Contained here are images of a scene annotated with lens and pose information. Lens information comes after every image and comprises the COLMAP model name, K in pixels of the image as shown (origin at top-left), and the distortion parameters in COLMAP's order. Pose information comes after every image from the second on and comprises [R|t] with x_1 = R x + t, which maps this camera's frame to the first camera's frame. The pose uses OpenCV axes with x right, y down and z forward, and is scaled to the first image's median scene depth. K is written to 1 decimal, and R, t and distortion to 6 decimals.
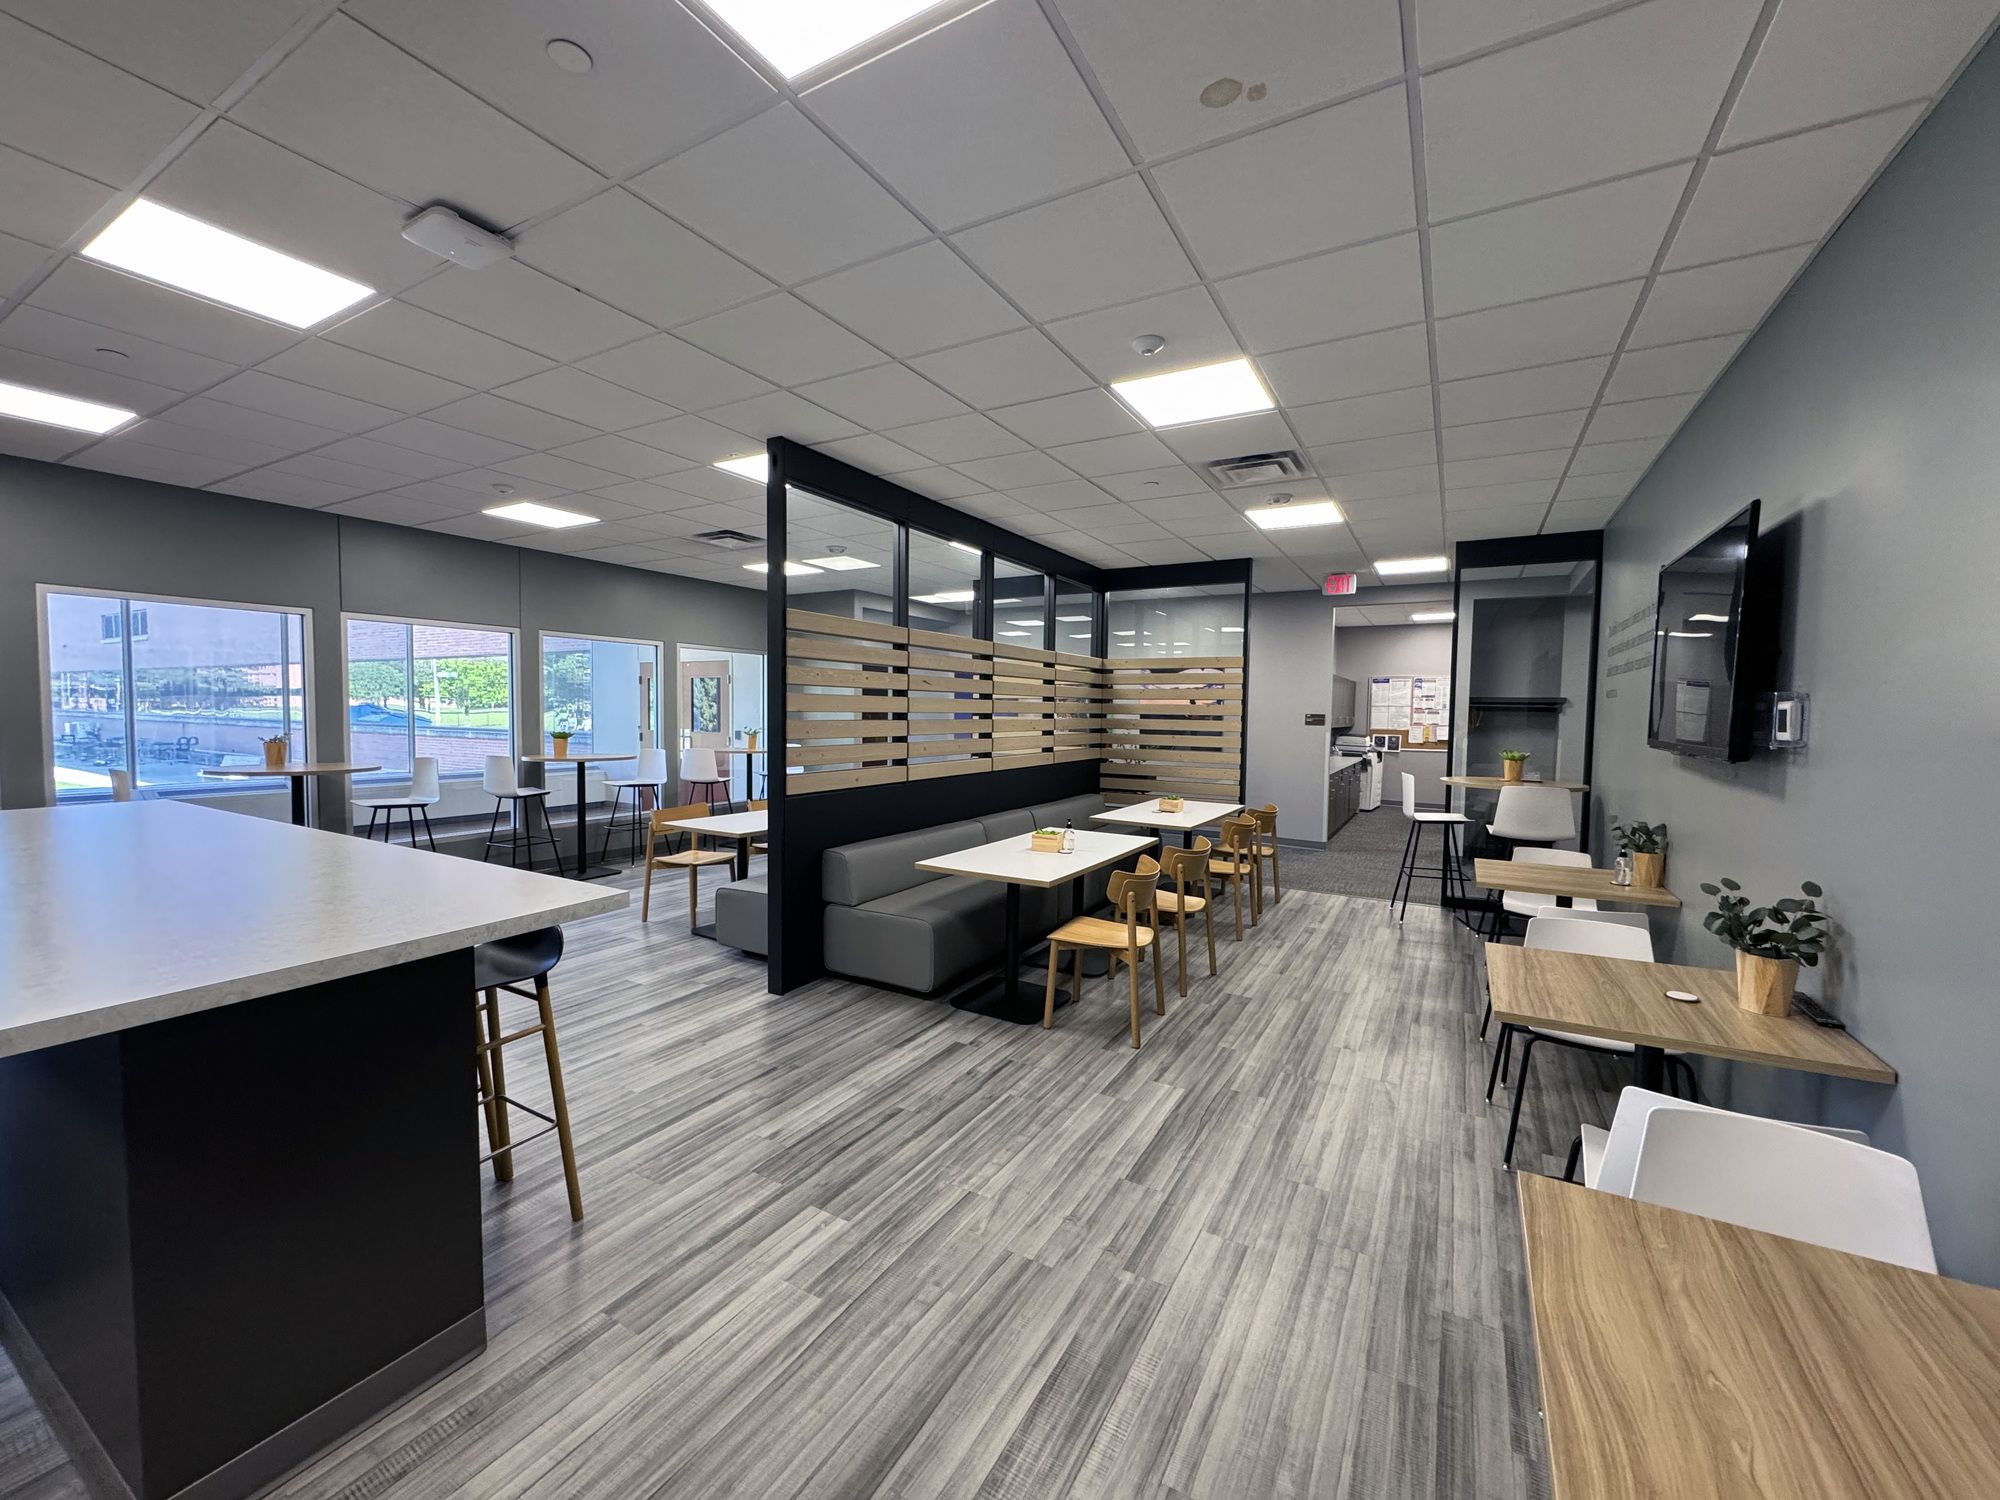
lens RADIAL K [[794.2, 0, 1000.0], [0, 794.2, 750.0], [0, 0, 1]] dist [-0.000719, -0.000148]
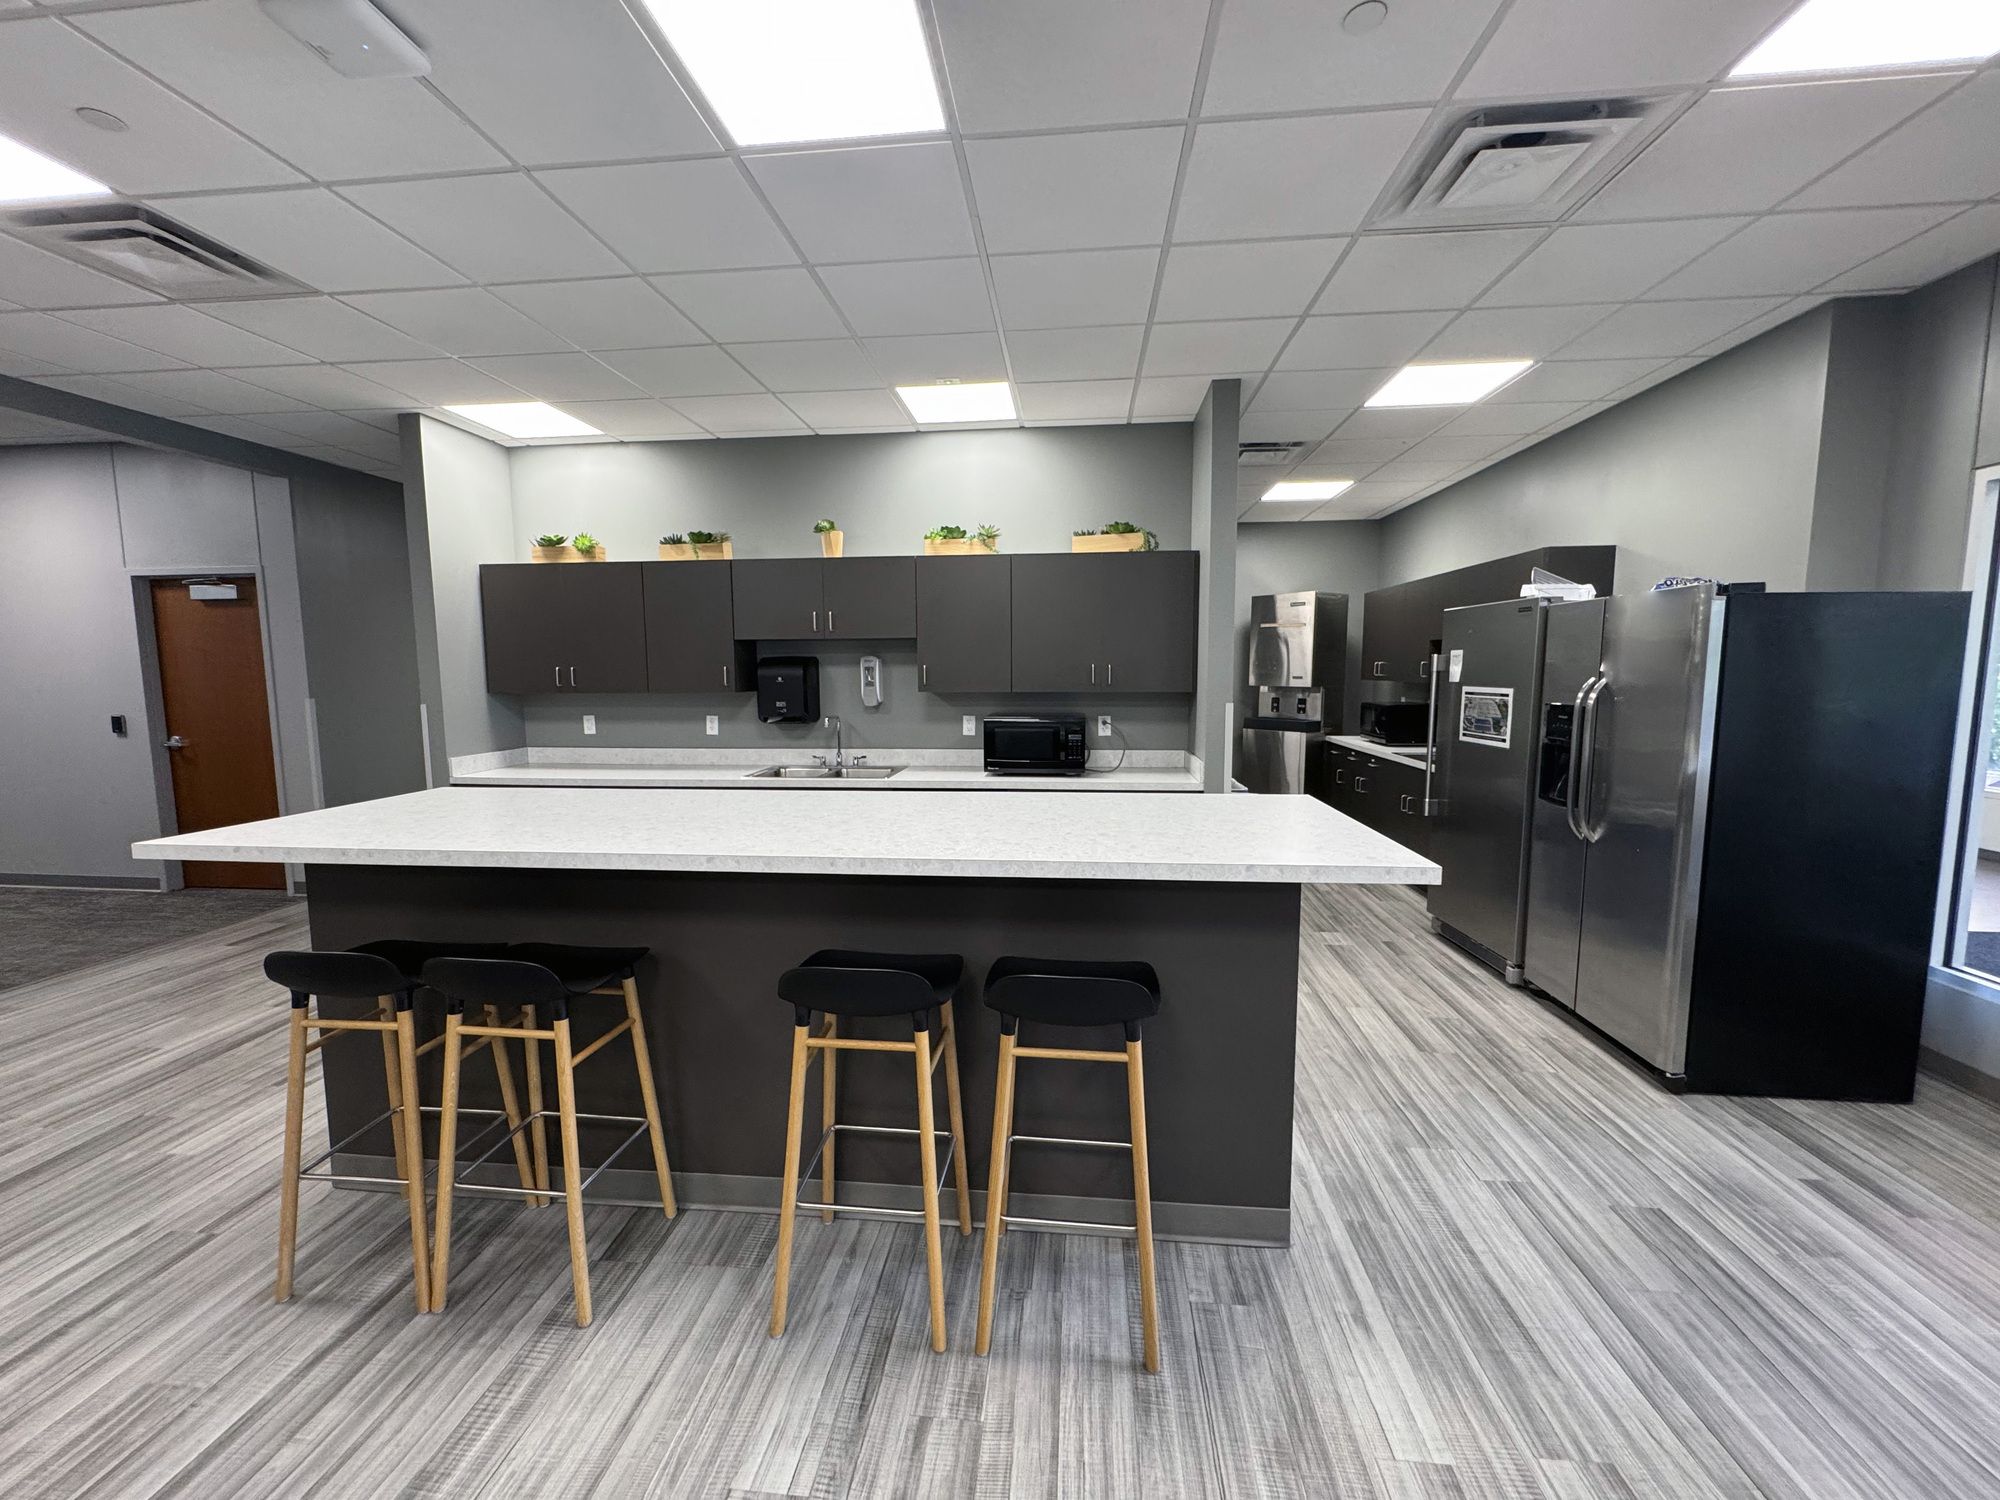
lens RADIAL K [[794.2, 0, 1000.0], [0, 794.2, 750.0], [0, 0, 1]] dist [-0.000719, -0.000148]
pose [[-0.911775, 0.034380, -0.409250, -0.945846], [-0.027047, 0.989300, 0.143367, -0.120795], [0.409800, 0.141787, -0.901089, 2.081903]]
